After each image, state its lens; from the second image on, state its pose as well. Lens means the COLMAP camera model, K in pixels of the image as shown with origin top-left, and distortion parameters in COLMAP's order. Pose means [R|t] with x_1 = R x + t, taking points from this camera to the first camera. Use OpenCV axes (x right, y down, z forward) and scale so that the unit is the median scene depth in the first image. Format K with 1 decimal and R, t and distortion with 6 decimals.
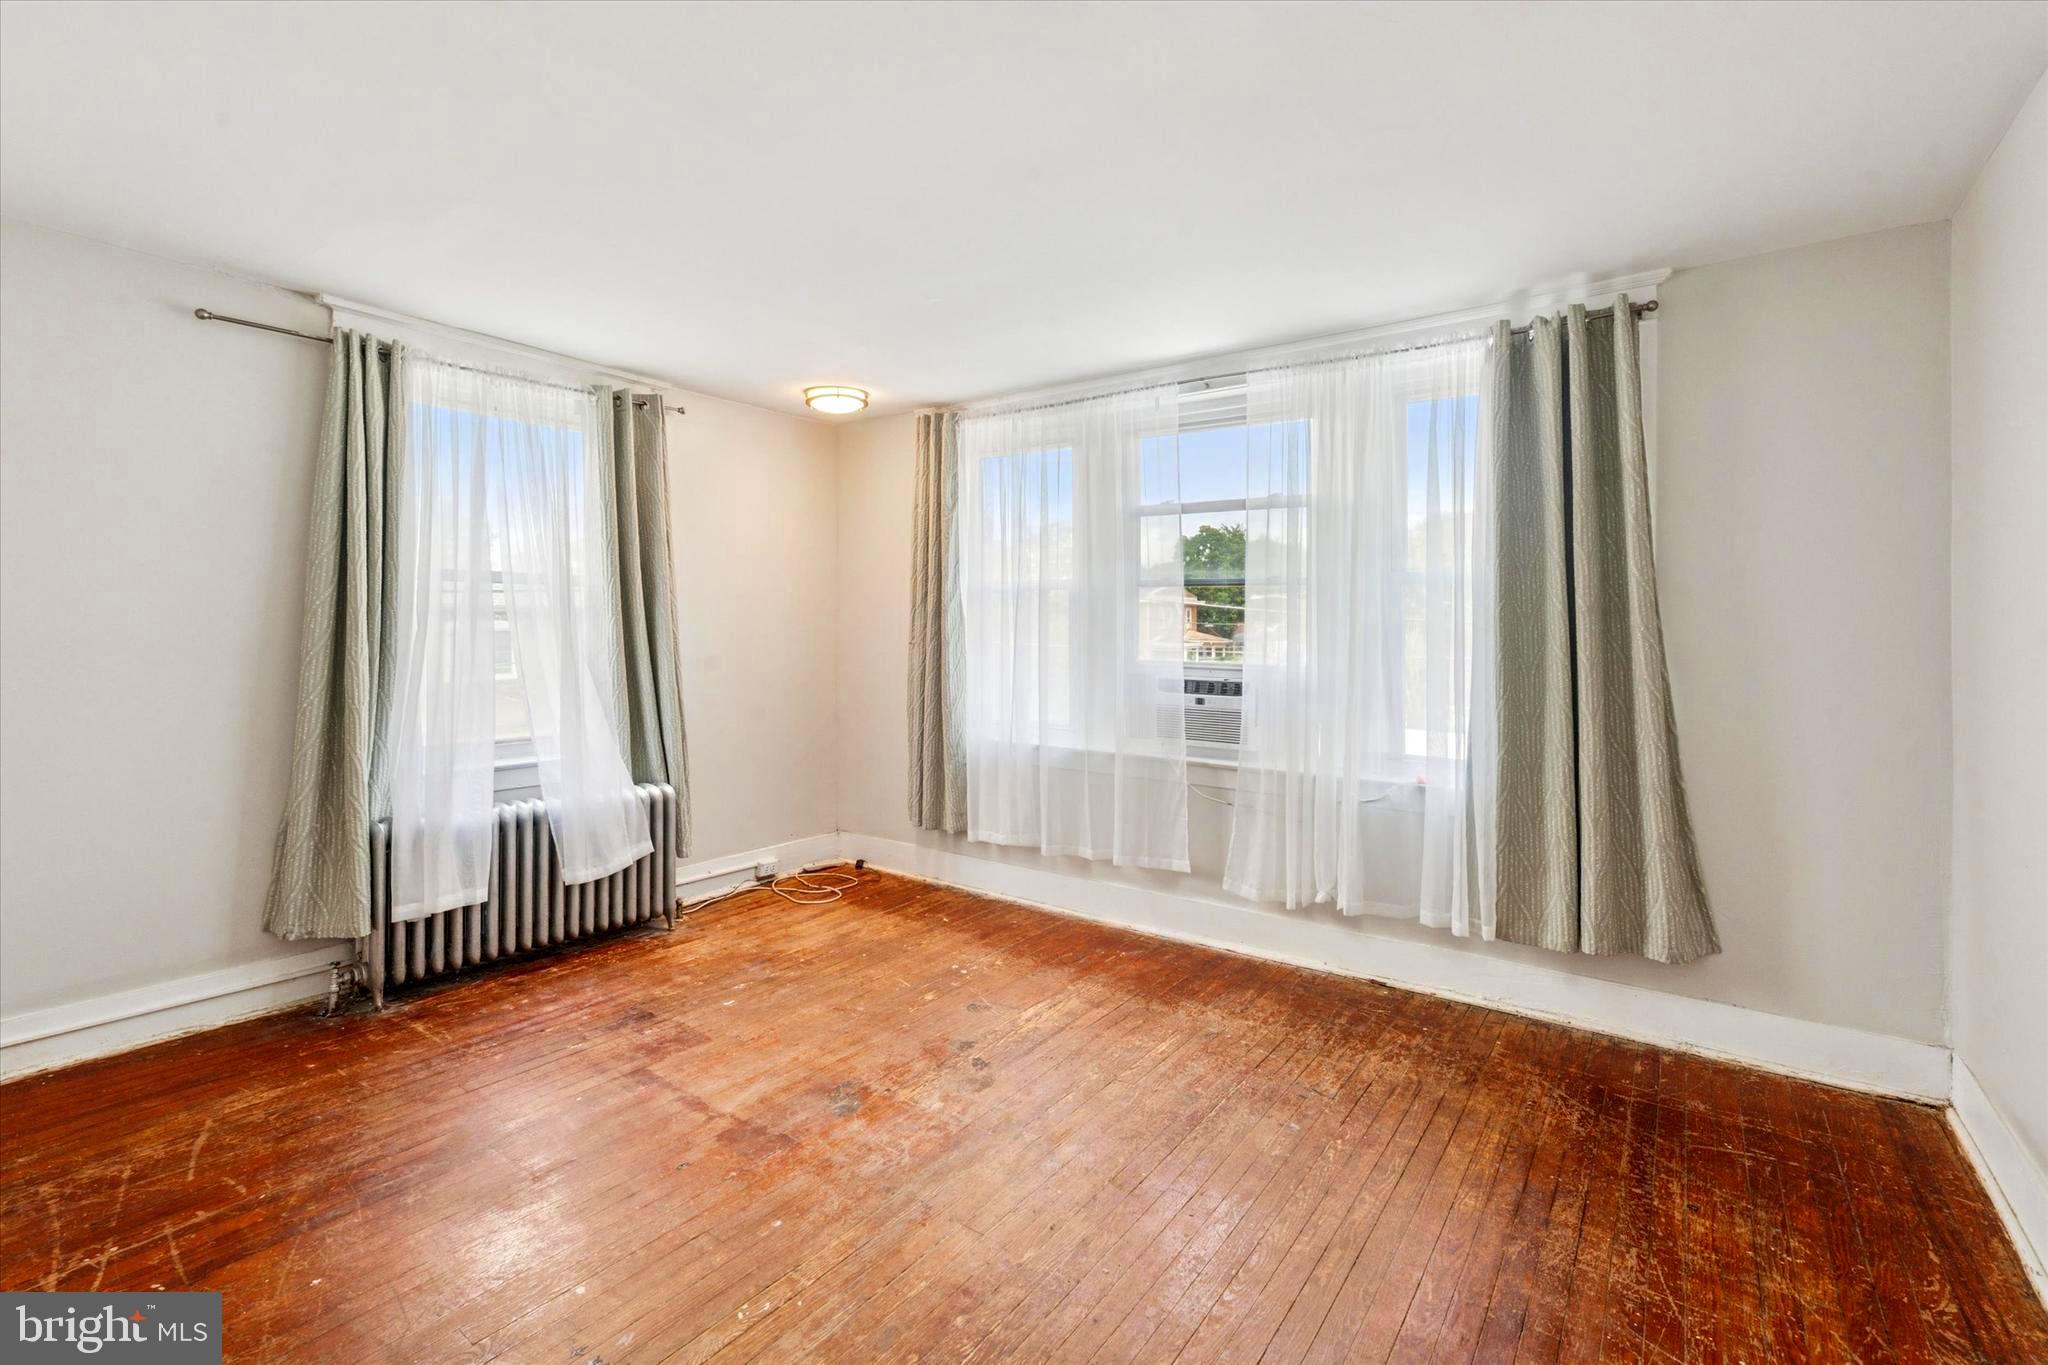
lens RADIAL K [[910.7, 0, 1033.1], [0, 910.7, 641.3], [0, 0, 1]] dist [-0.001062, -0.000189]
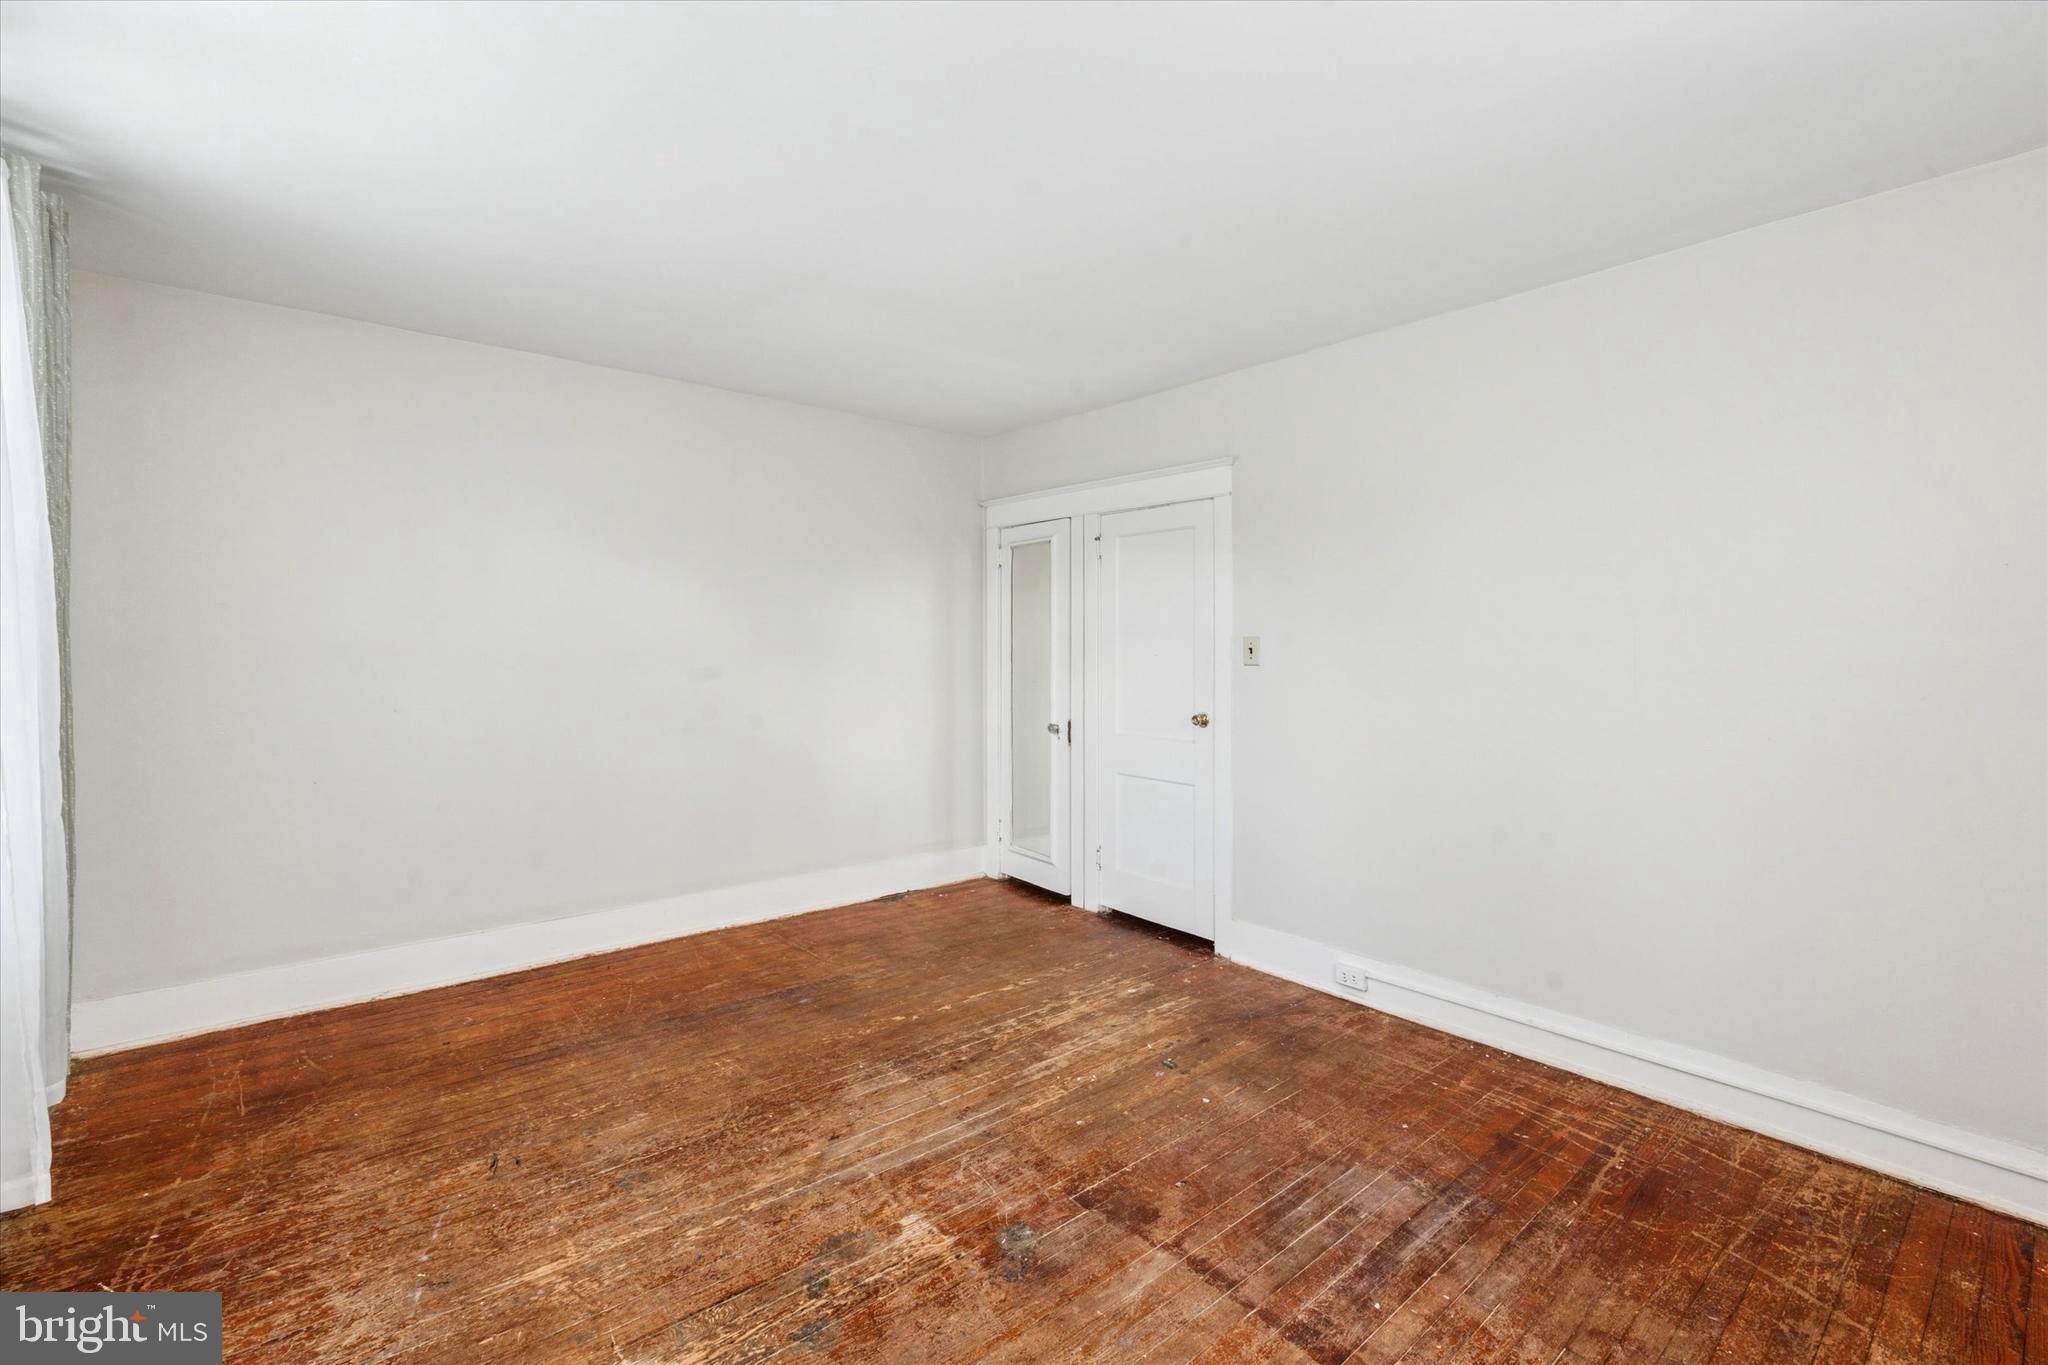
lens RADIAL K [[910.7, 0, 1033.1], [0, 910.7, 641.3], [0, 0, 1]] dist [-0.001062, -0.000189]
pose [[-0.971358, -0.012701, 0.237279, -0.330725], [-0.010961, 0.999902, 0.008652, -0.017770], [-0.237366, 0.005804, -0.971403, 1.450726]]
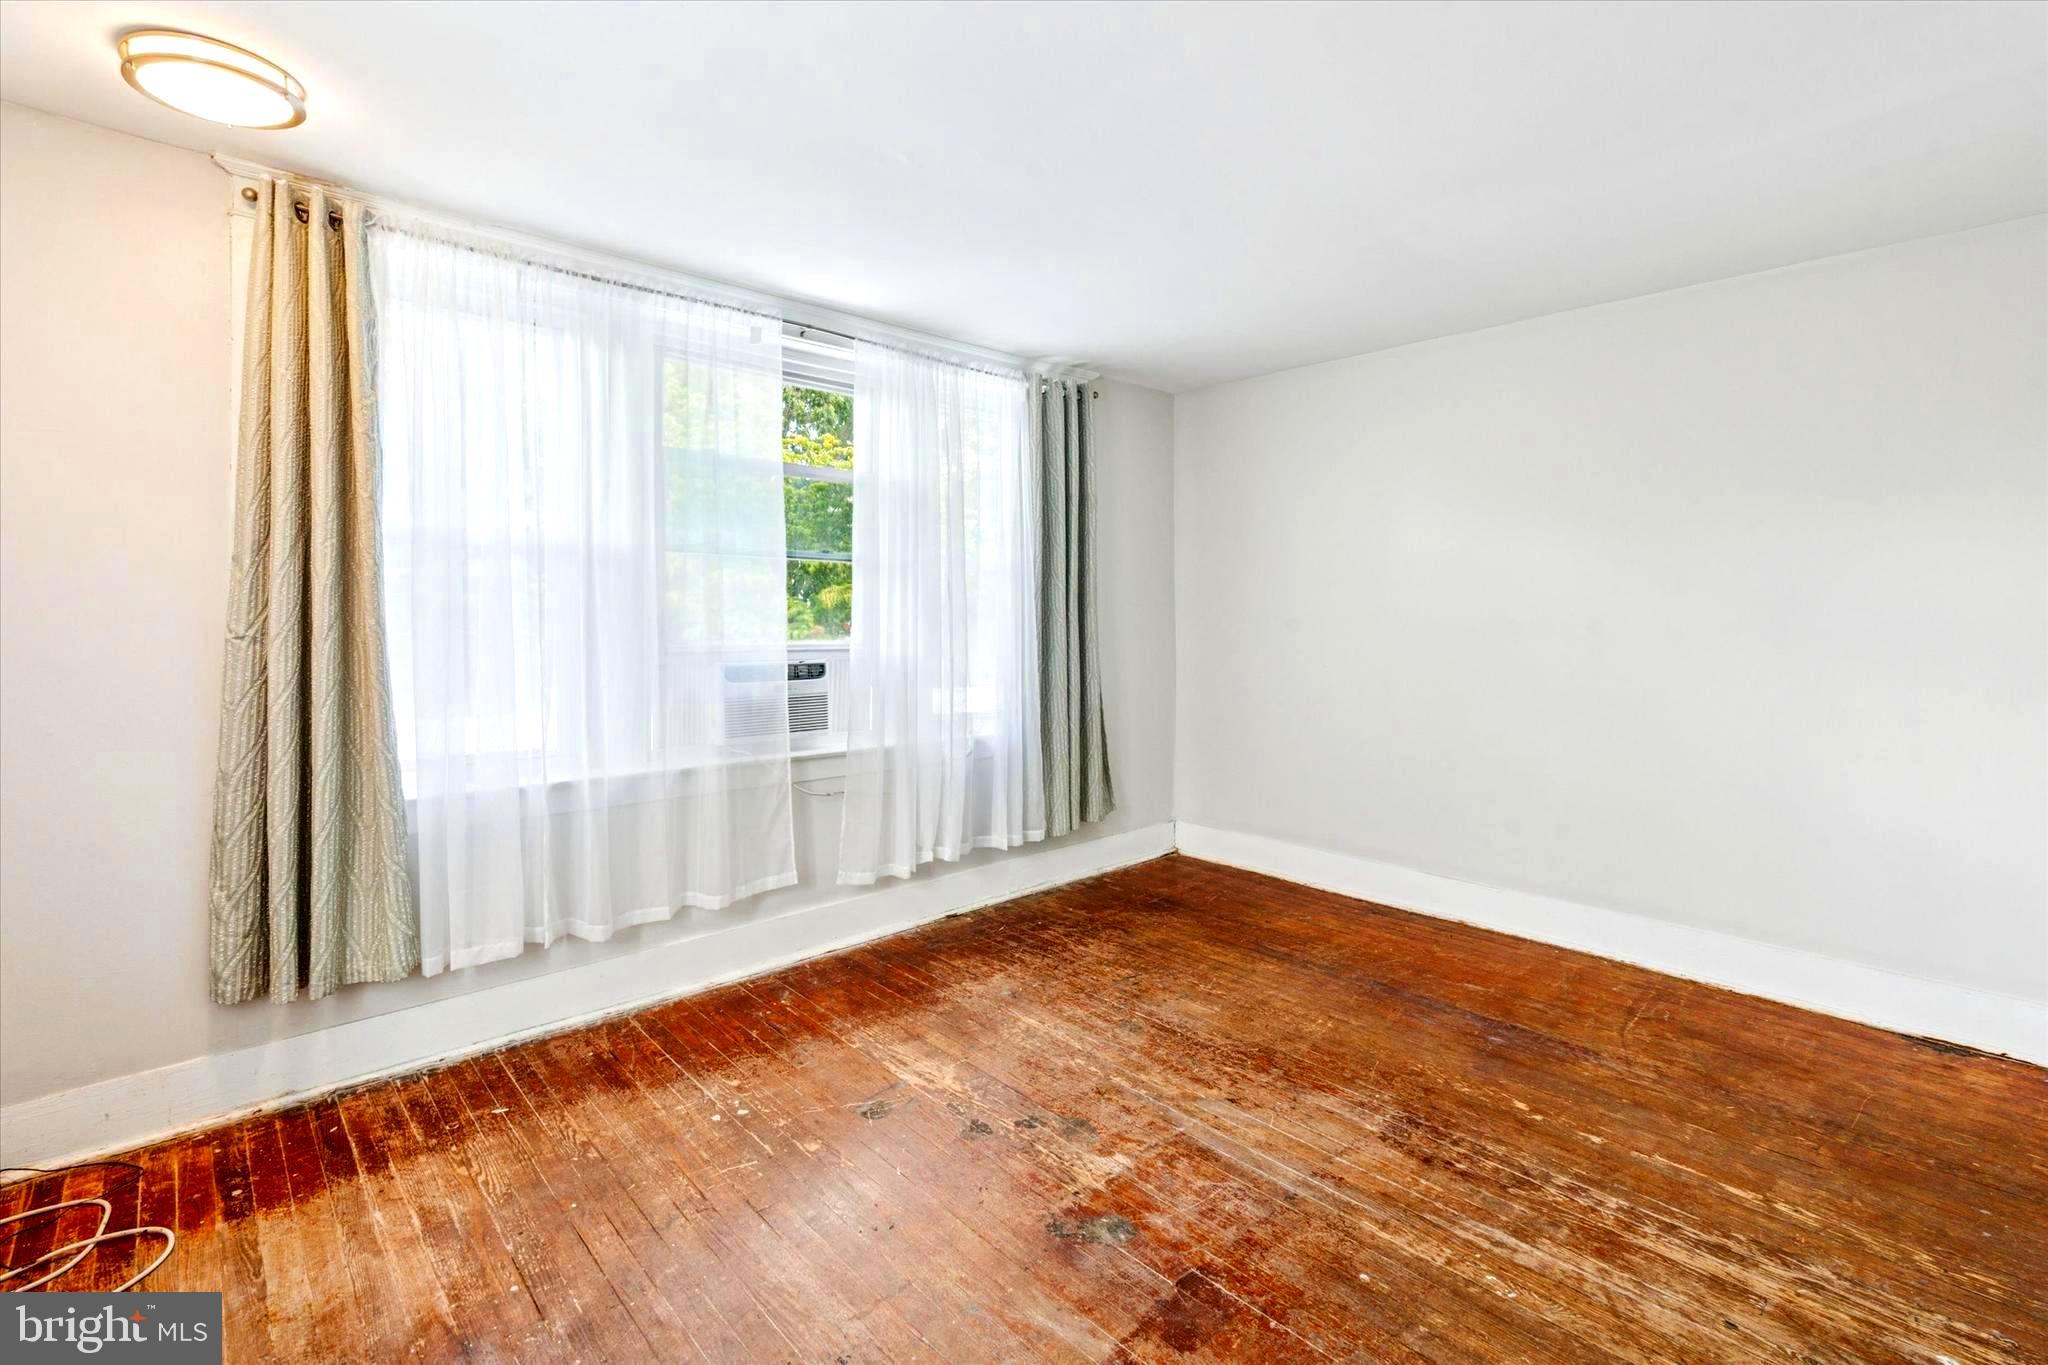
lens RADIAL K [[922.8, 0, 1018.4], [0, 922.8, 610.8], [0, 0, 1]] dist [-0.000834, 0.000729]
pose [[0.200792, -0.009243, 0.979590, -0.806071], [0.008687, 0.999933, 0.007654, -0.017004], [-0.979595, 0.006973, 0.200859, 0.750376]]
